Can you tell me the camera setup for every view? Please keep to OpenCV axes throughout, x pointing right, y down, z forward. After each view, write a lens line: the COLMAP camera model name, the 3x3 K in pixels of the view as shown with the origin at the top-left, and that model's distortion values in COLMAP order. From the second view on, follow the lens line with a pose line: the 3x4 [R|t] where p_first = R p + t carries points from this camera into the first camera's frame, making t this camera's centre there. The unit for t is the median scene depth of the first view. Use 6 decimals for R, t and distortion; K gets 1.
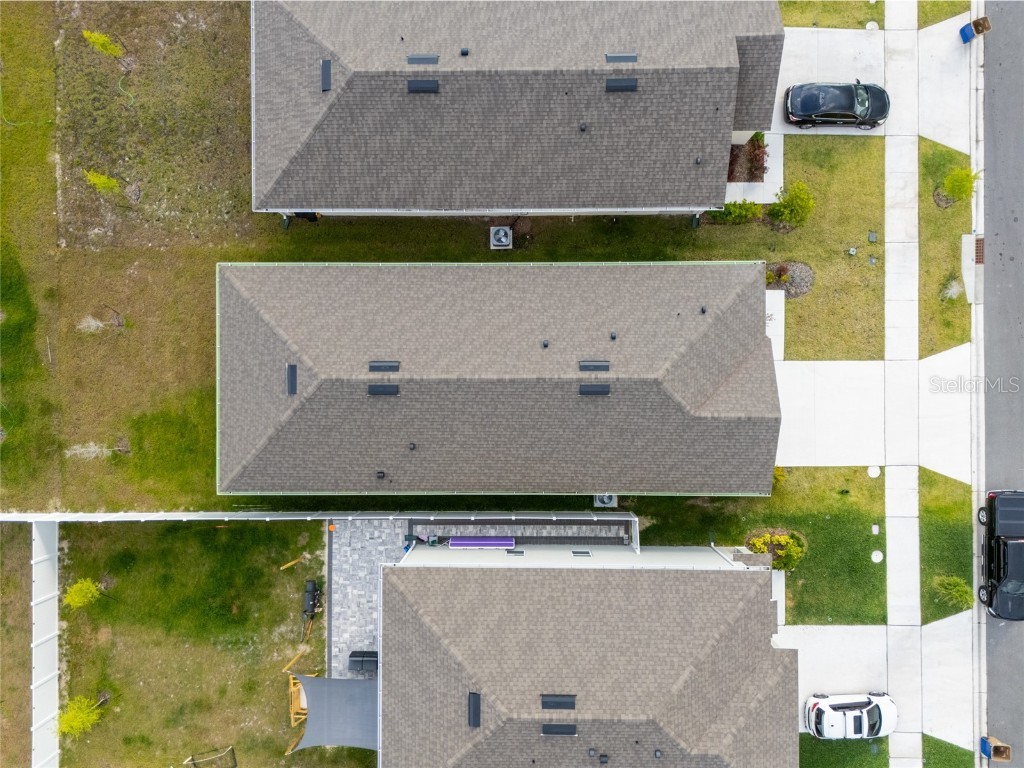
lens RADIAL K [[797.6, 0, 532.1], [0, 797.6, 366.5], [0, 0, 1]] dist [0.040440, -0.011080]
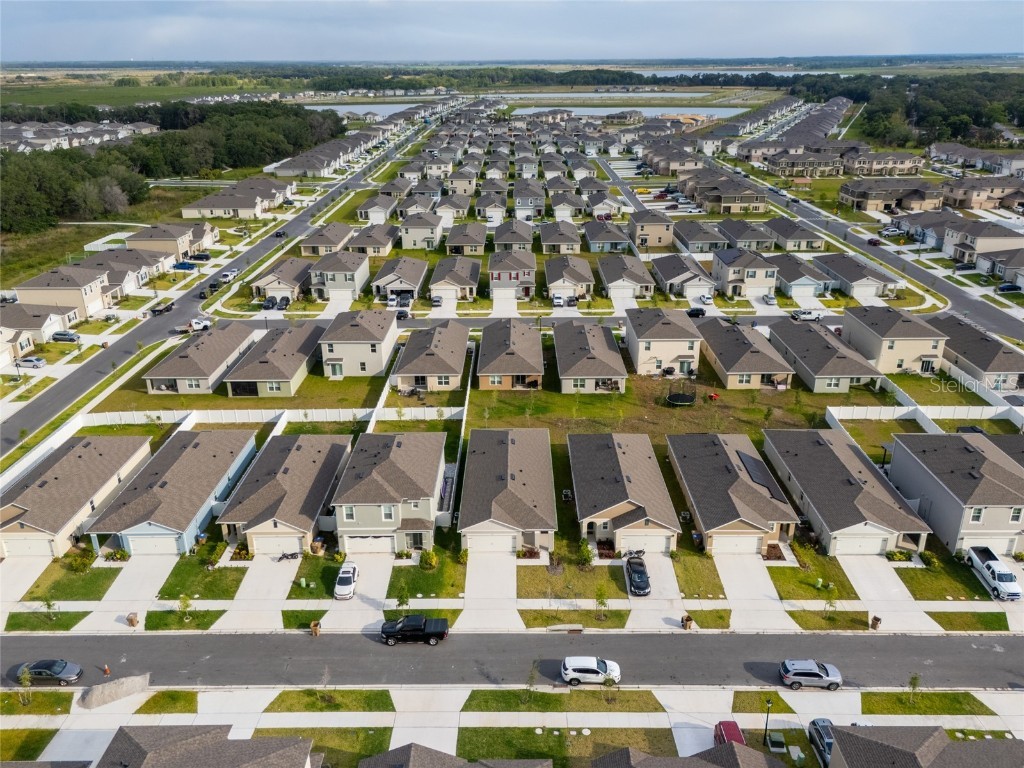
lens RADIAL K [[797.6, 0, 532.1], [0, 797.6, 366.5], [0, 0, 1]] dist [0.040440, -0.011080]
pose [[0.017015, 0.383363, -0.923441, 2.065865], [-0.999824, 0.013816, -0.012687, -0.028188], [0.007895, 0.923494, 0.383531, -0.299180]]
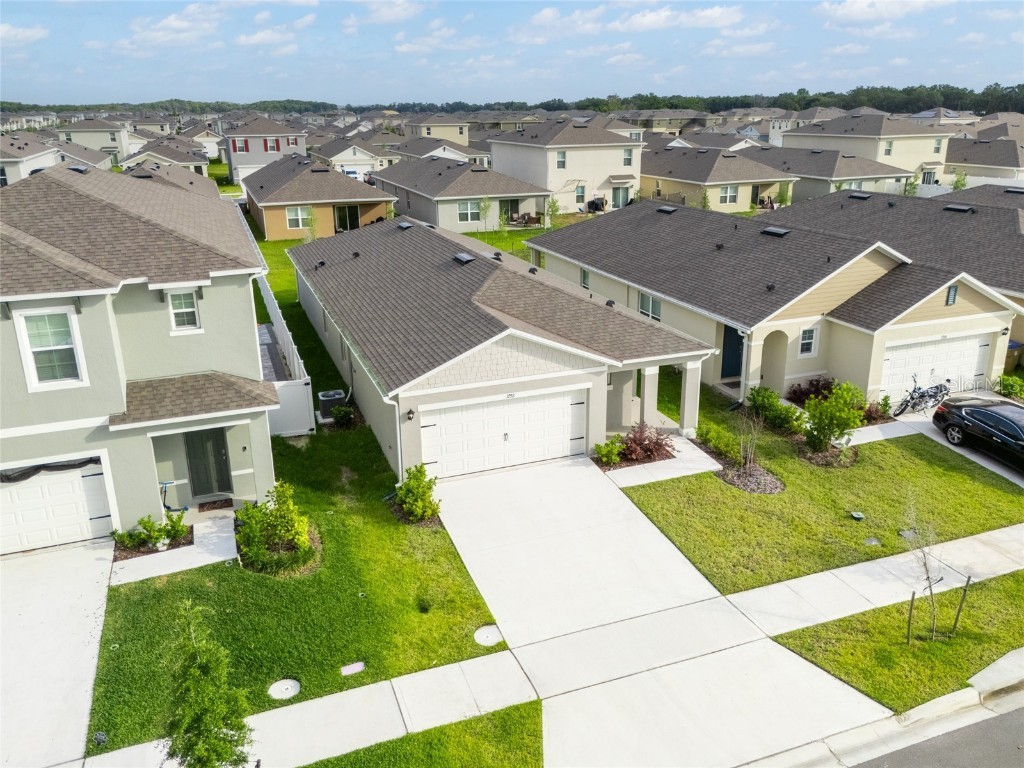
lens RADIAL K [[797.6, 0, 532.1], [0, 797.6, 366.5], [0, 0, 1]] dist [0.040440, -0.011080]
pose [[0.373332, 0.309971, -0.874381, 0.765169], [-0.927669, 0.132104, -0.349253, 0.239793], [0.007251, 0.941524, 0.336869, 0.720446]]
